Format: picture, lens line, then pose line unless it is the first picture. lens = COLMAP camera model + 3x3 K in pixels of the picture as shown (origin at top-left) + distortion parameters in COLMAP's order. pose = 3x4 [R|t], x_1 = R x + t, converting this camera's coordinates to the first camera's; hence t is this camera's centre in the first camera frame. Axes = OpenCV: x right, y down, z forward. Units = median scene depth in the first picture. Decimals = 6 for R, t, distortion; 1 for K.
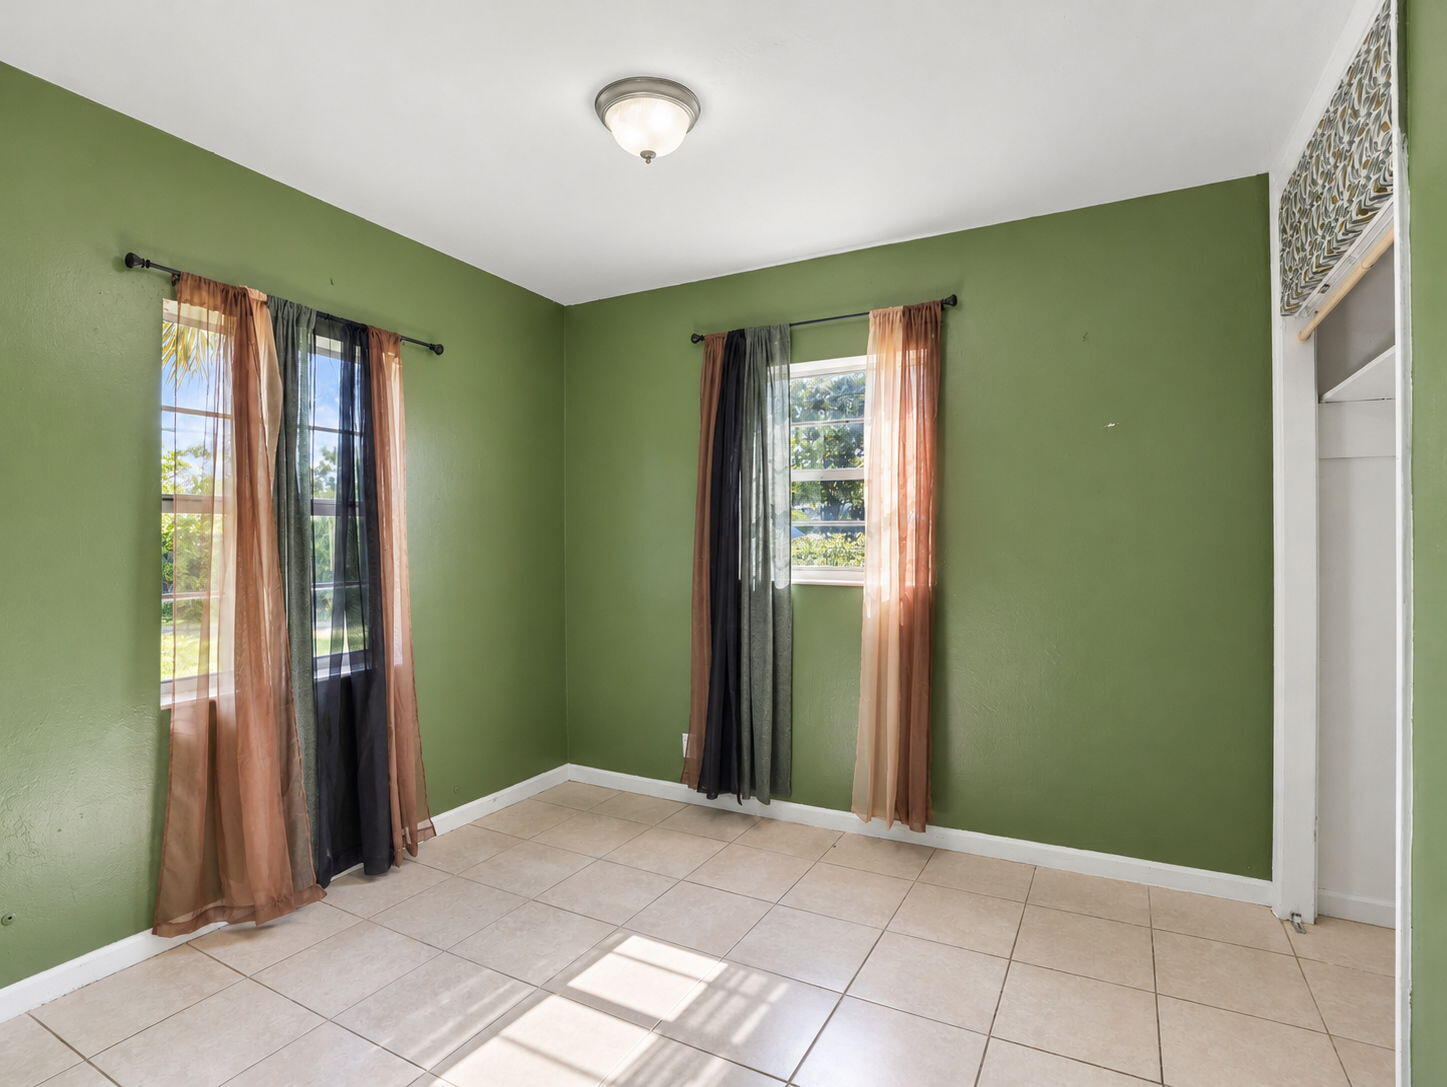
lens RADIAL K [[746.0, 0, 725.5], [0, 746.0, 540.2], [0, 0, 1]] dist [-0.036661, 0.000952]
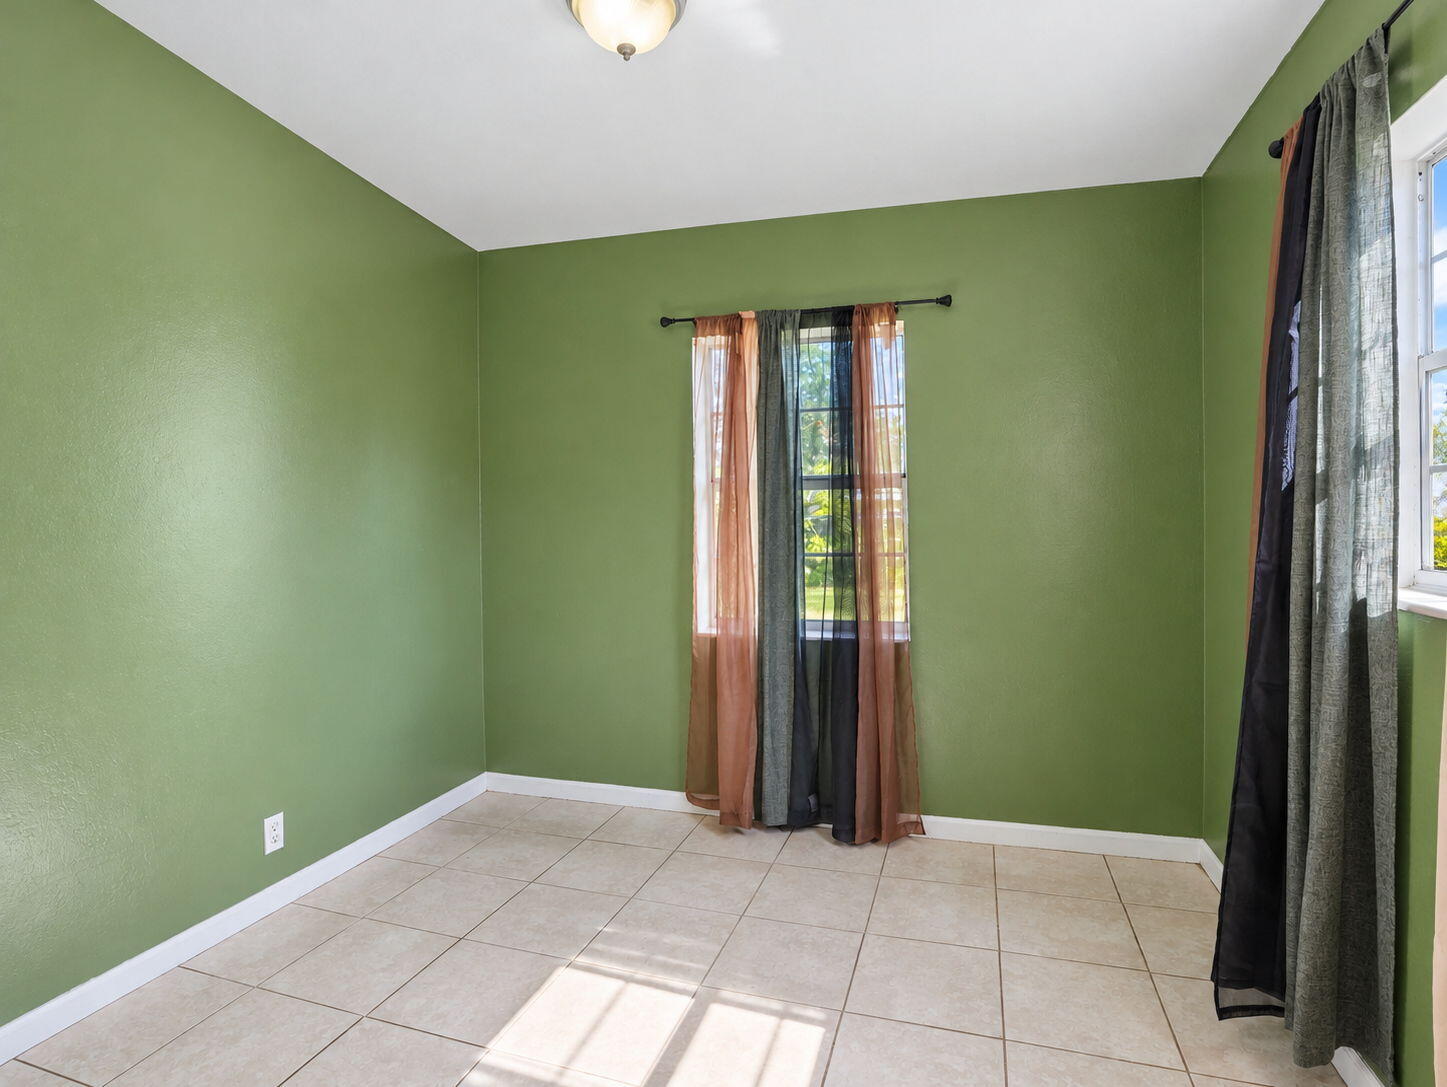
lens RADIAL K [[746.0, 0, 725.5], [0, 746.0, 540.2], [0, 0, 1]] dist [-0.036661, 0.000952]
pose [[0.183131, 0.019315, -0.982899, 0.562712], [-0.000740, 0.999809, 0.019510, 0.015423], [0.983088, -0.002845, 0.183111, 0.721325]]
